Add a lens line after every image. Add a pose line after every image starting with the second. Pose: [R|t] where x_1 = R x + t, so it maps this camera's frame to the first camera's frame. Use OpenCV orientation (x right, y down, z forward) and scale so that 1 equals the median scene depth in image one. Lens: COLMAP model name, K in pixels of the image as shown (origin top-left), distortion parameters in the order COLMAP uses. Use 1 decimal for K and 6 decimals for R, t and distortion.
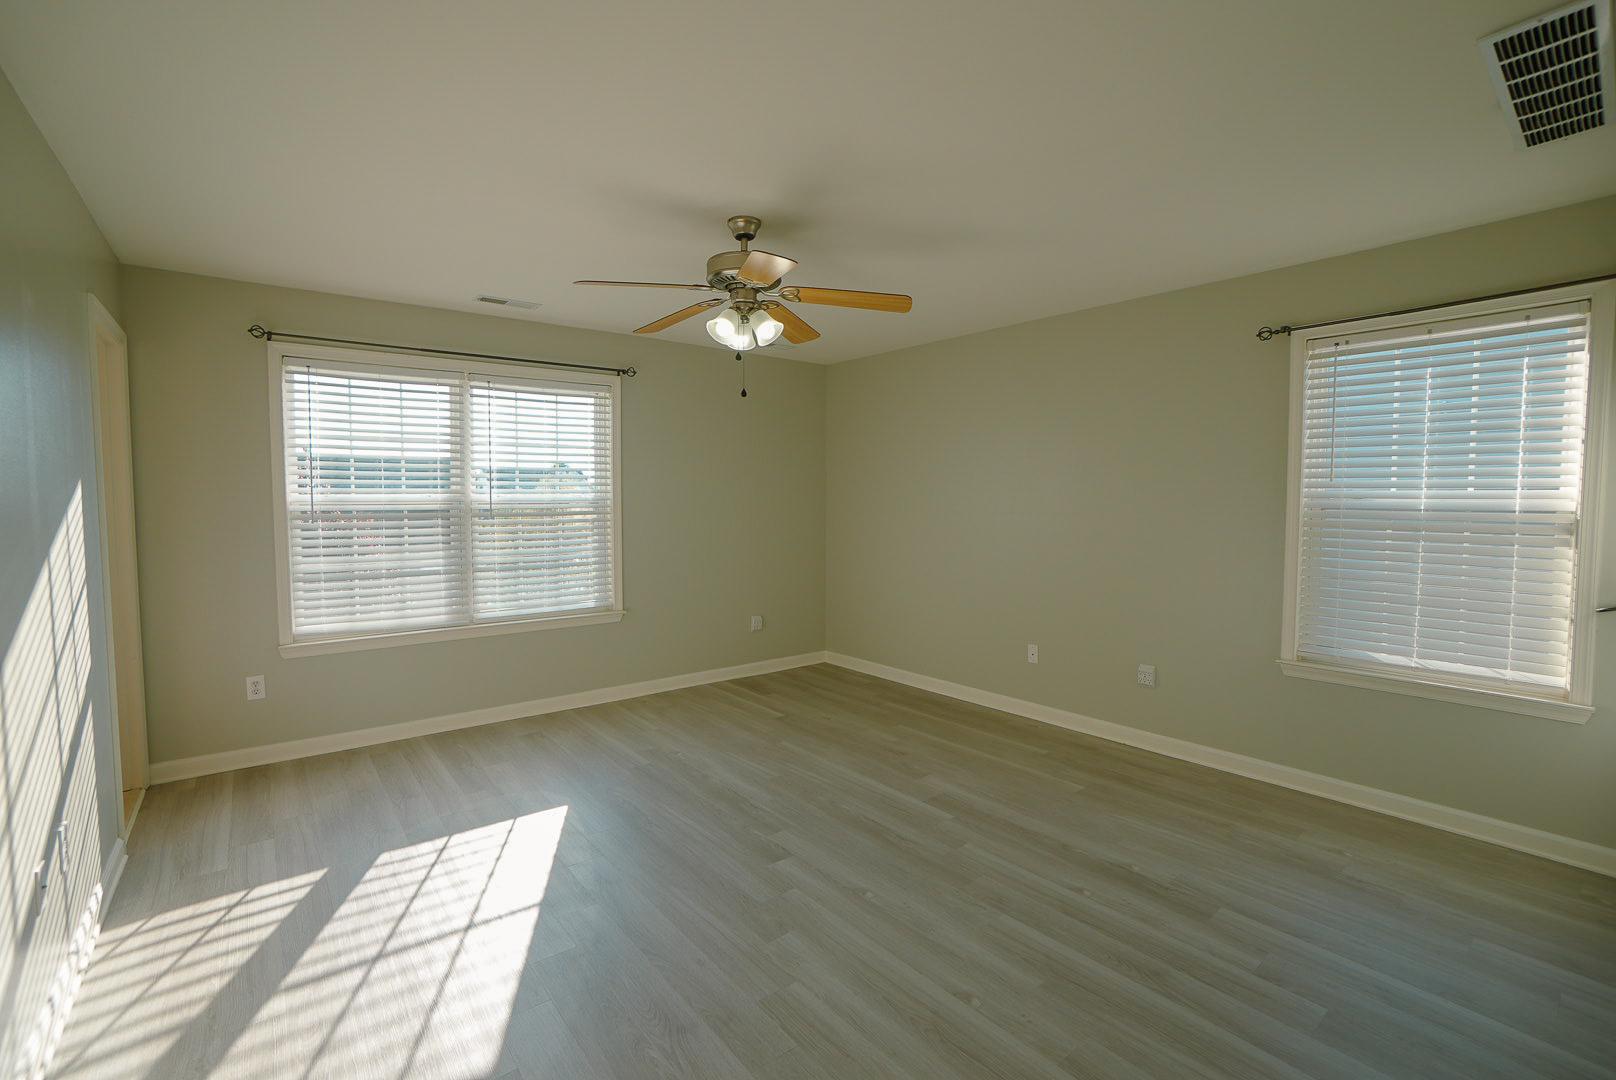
lens RADIAL K [[708.9, 0, 802.7], [0, 708.9, 535.7], [0, 0, 1]] dist [-0.059959, 0.023311]
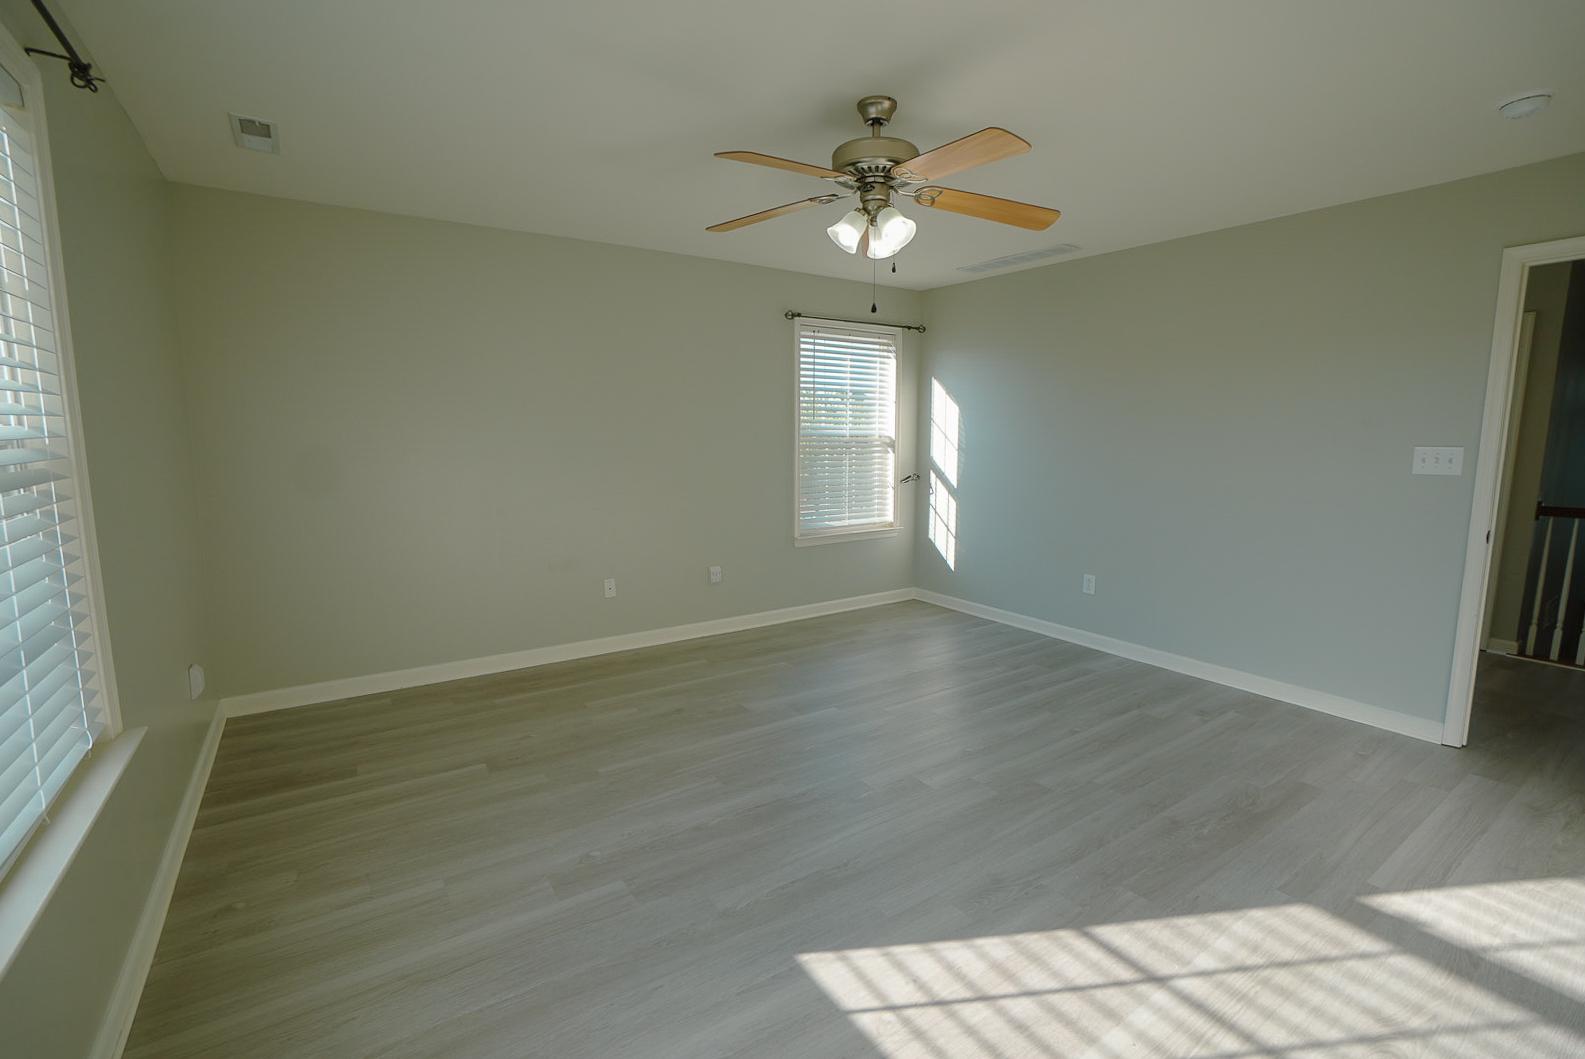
lens RADIAL K [[695.3, 0, 787.3], [0, 695.3, 525.3], [0, 0, 1]] dist [-0.059959, 0.023311]
pose [[0.092936, -0.134000, 0.986614, -0.784230], [0.052420, 0.990187, 0.129548, -0.043757], [-0.994291, 0.039678, 0.099048, 0.848739]]
